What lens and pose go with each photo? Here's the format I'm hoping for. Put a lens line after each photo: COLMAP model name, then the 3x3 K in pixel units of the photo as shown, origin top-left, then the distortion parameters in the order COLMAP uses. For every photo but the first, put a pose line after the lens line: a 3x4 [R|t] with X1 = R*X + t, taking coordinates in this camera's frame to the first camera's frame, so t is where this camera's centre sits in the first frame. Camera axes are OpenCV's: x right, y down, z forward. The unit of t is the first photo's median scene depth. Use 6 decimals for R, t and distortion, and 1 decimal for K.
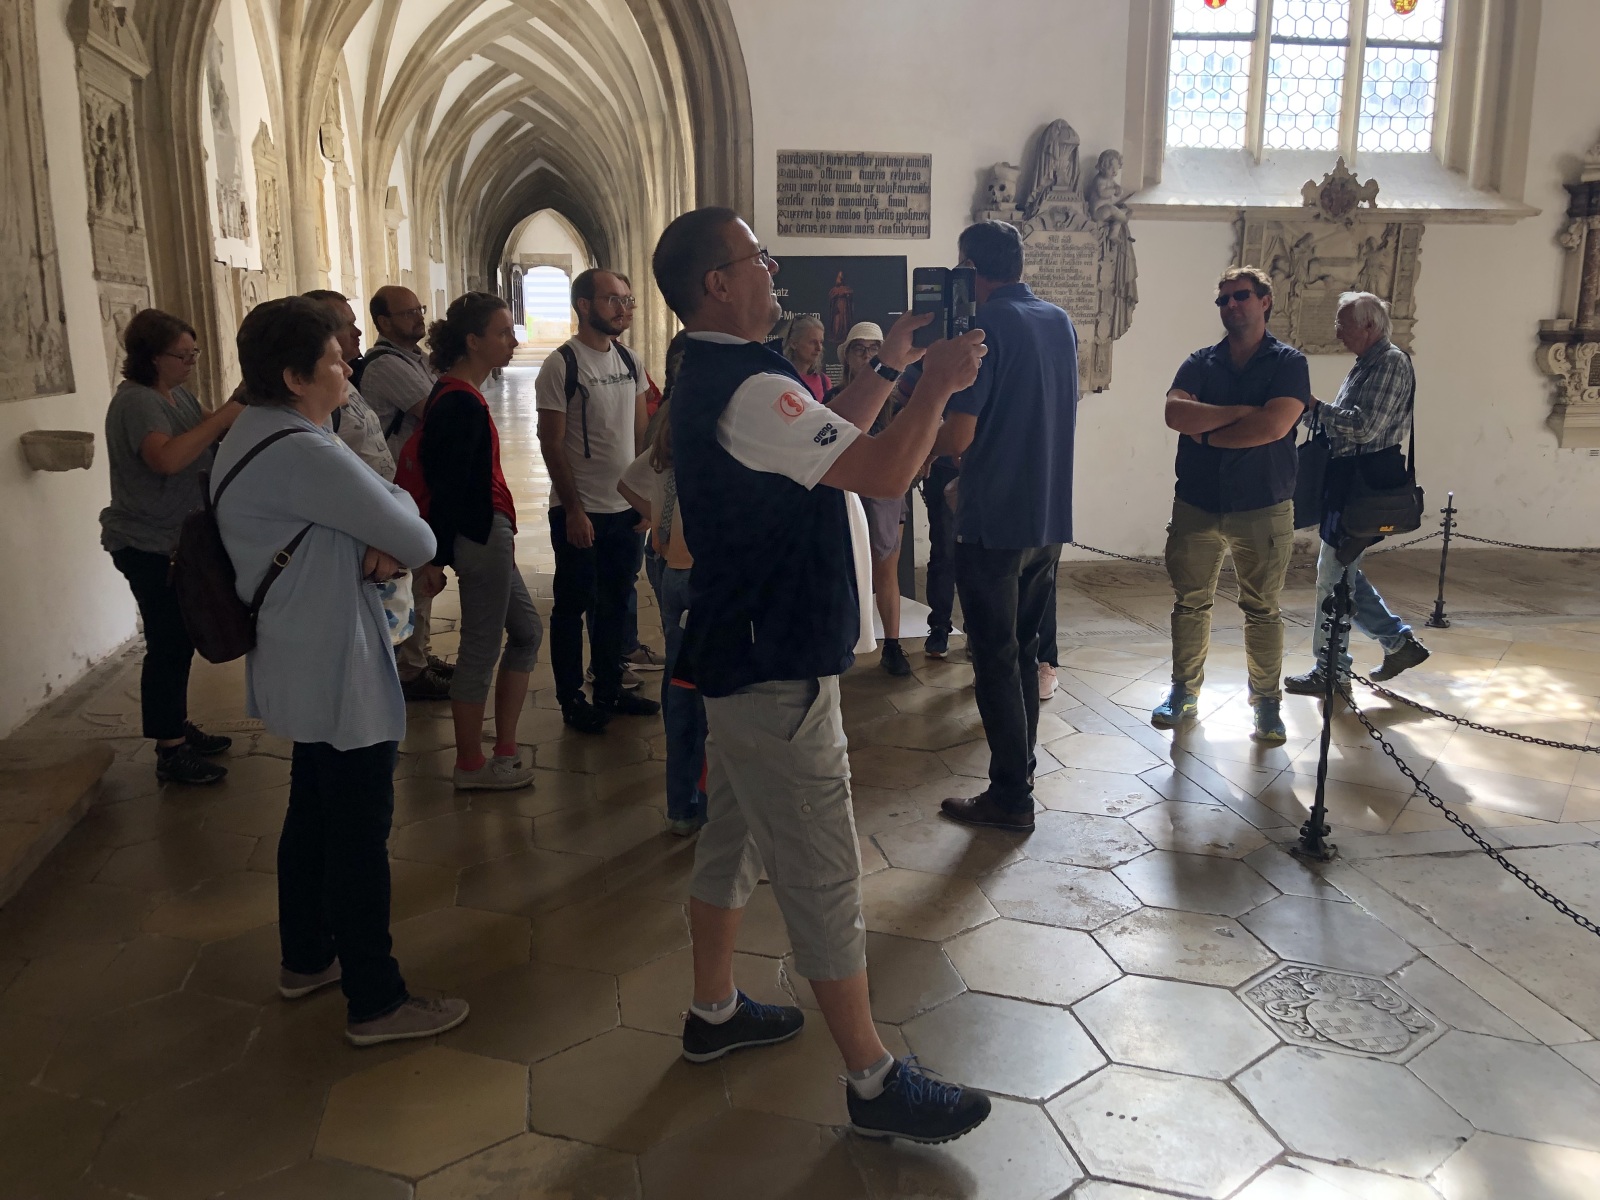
lens RADIAL K [[1355.4, 0, 800.0], [0, 1355.4, 600.0], [0, 0, 1]] dist [0.016532, -0.001674]
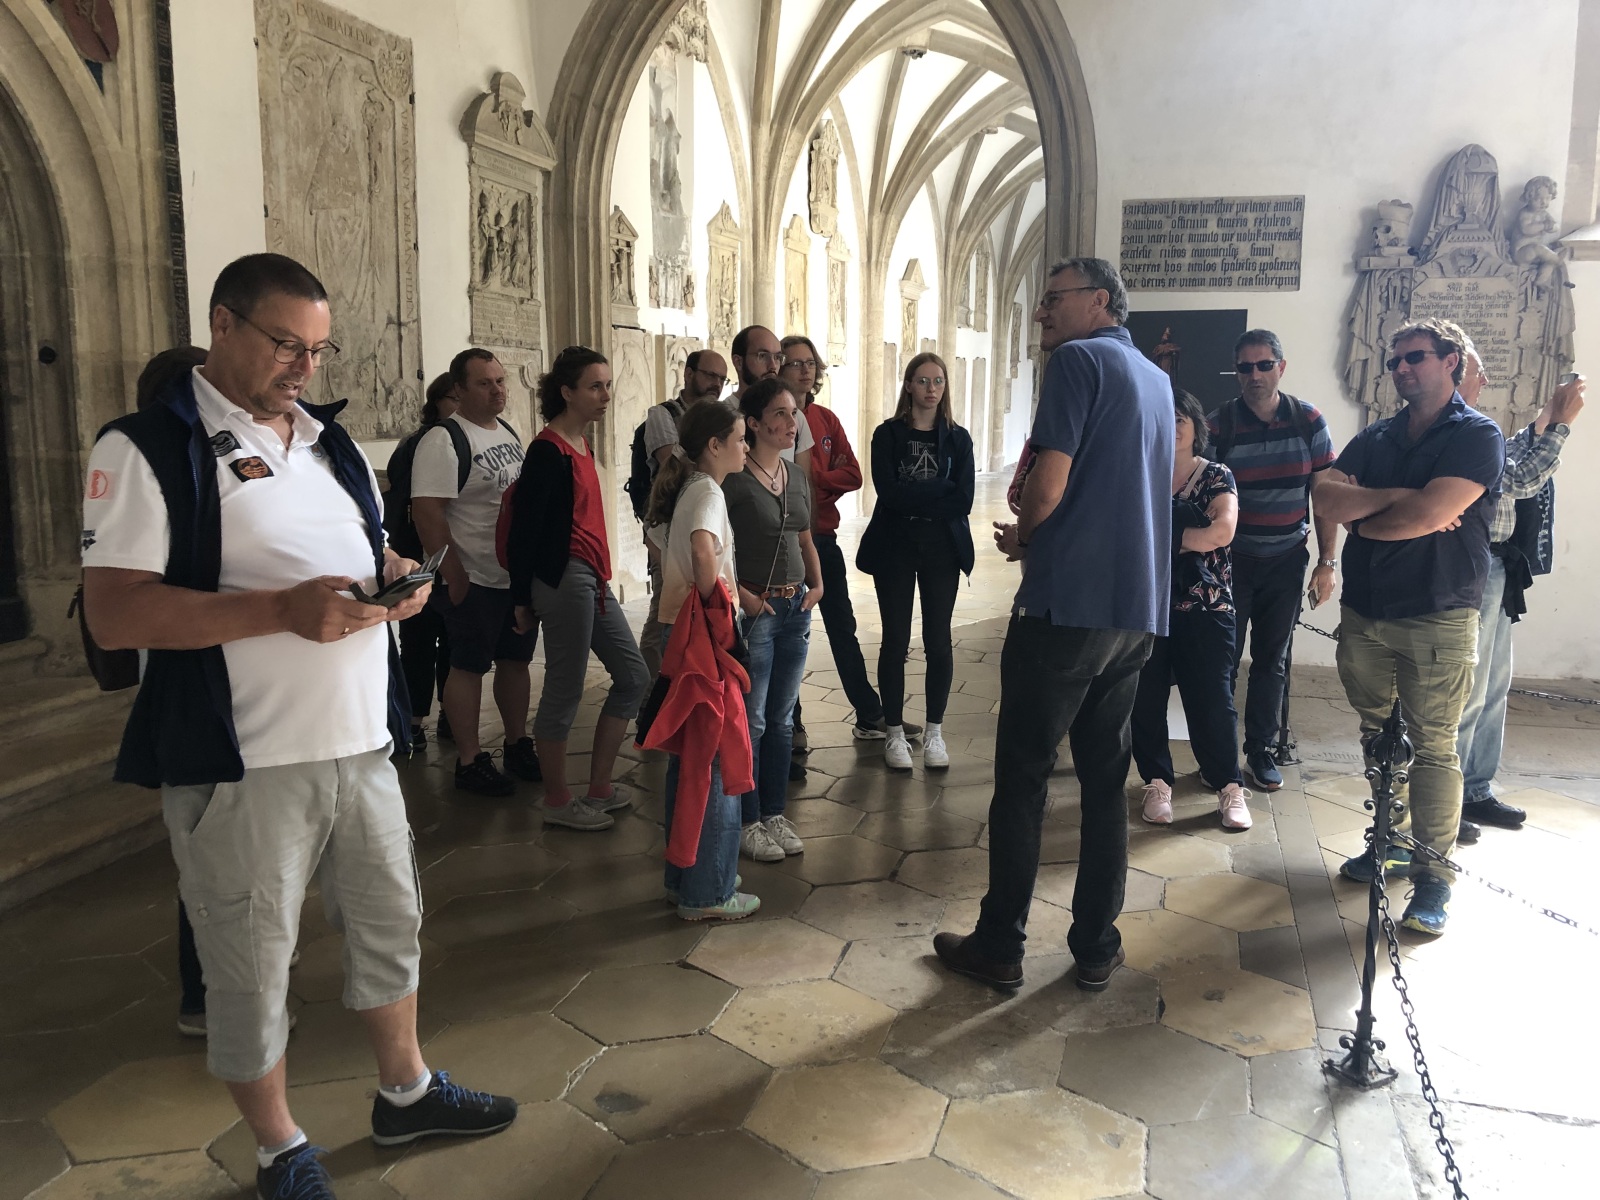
lens RADIAL K [[1355.4, 0, 800.0], [0, 1355.4, 600.0], [0, 0, 1]] dist [0.016532, -0.001674]
pose [[0.890830, 0.077085, -0.447749, 0.219533], [-0.099053, 0.994747, -0.025817, -0.013265], [0.443407, 0.067349, 0.893786, 0.087654]]
